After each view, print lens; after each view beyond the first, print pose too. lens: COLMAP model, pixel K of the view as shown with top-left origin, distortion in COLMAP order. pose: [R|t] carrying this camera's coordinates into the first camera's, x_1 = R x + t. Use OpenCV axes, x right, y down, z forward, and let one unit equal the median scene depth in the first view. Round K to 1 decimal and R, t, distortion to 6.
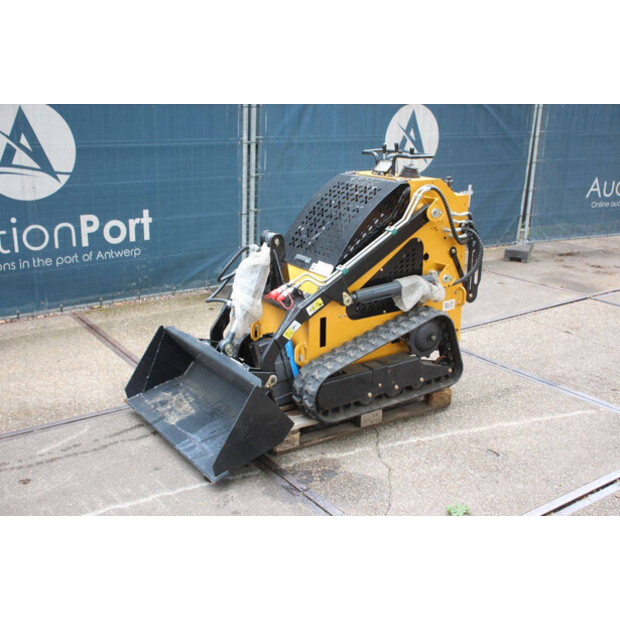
lens RADIAL K [[714.8, 0, 310.0], [0, 714.8, 310.0], [0, 0, 1]] dist [-0.005019, 0.047849]
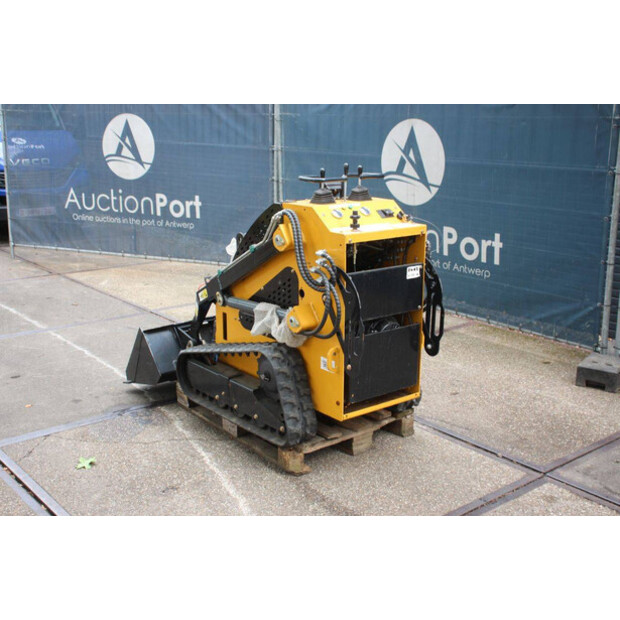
lens RADIAL K [[768.7, 0, 310.0], [0, 768.7, 310.0], [0, 0, 1]] dist [-0.002687, 0.197614]
pose [[0.073676, 0.232051, -0.969909, 1.090513], [-0.289999, 0.935511, 0.201792, -0.250622], [0.954187, 0.266405, 0.136219, 0.899955]]
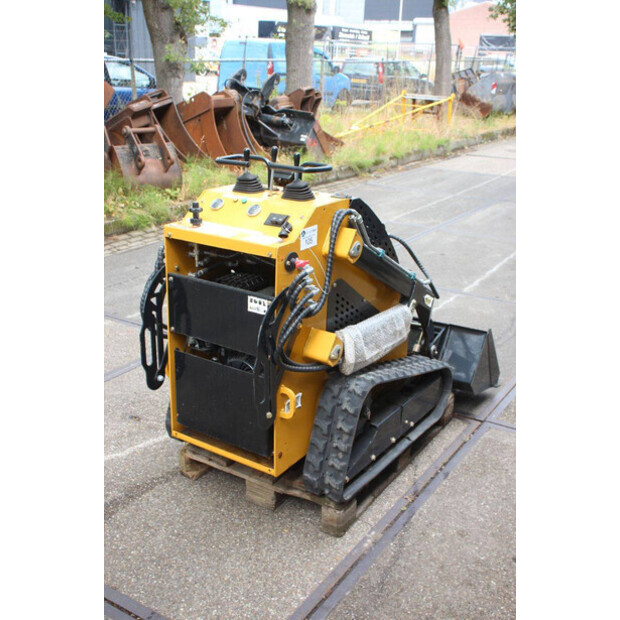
lens RADIAL K [[739.8, 0, 310.0], [0, 739.8, 310.0], [0, 0, 1]] dist [-0.001039, 0.032956]
pose [[-0.927034, 0.089814, -0.364063, 0.366491], [-0.140558, 0.816872, 0.559432, -0.513931], [0.347638, 0.569784, -0.744644, 1.650784]]
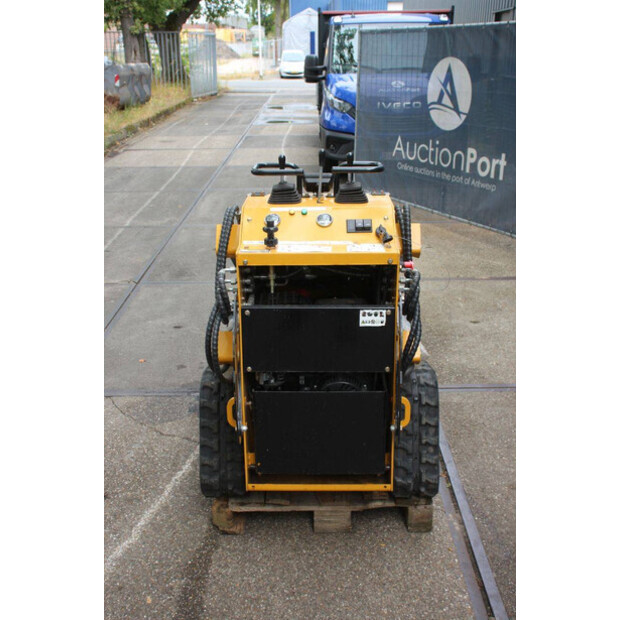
lens RADIAL K [[739.8, 0, 310.0], [0, 739.8, 310.0], [0, 0, 1]] dist [-0.001039, 0.032956]
pose [[-0.577796, 0.266845, -0.771327, 0.674857], [-0.229871, 0.853584, 0.467498, -0.423234], [0.783142, 0.447424, -0.431858, 1.362232]]
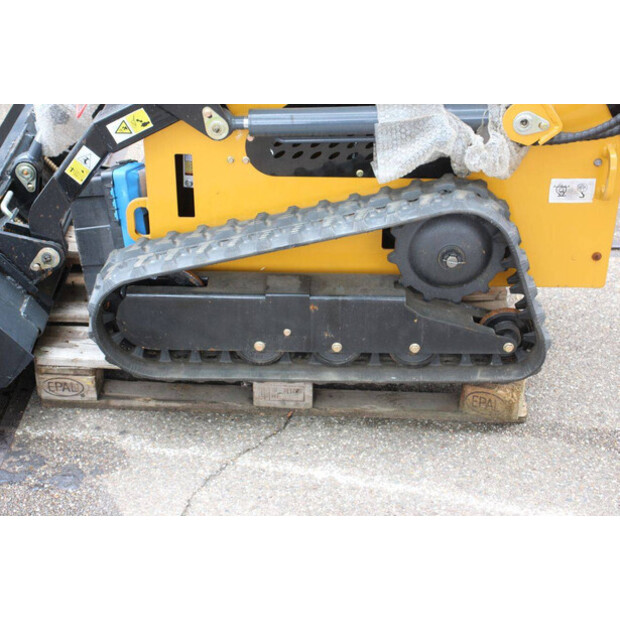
lens RADIAL K [[1154.3, 0, 310.0], [0, 1154.3, 310.0], [0, 0, 1]] dist [0.230120, 0.226108]
pose [[0.810126, 0.286205, -0.511647, 0.455254], [-0.170015, 0.949926, 0.262173, -0.095378], [0.561063, -0.125406, 0.818219, 0.403485]]
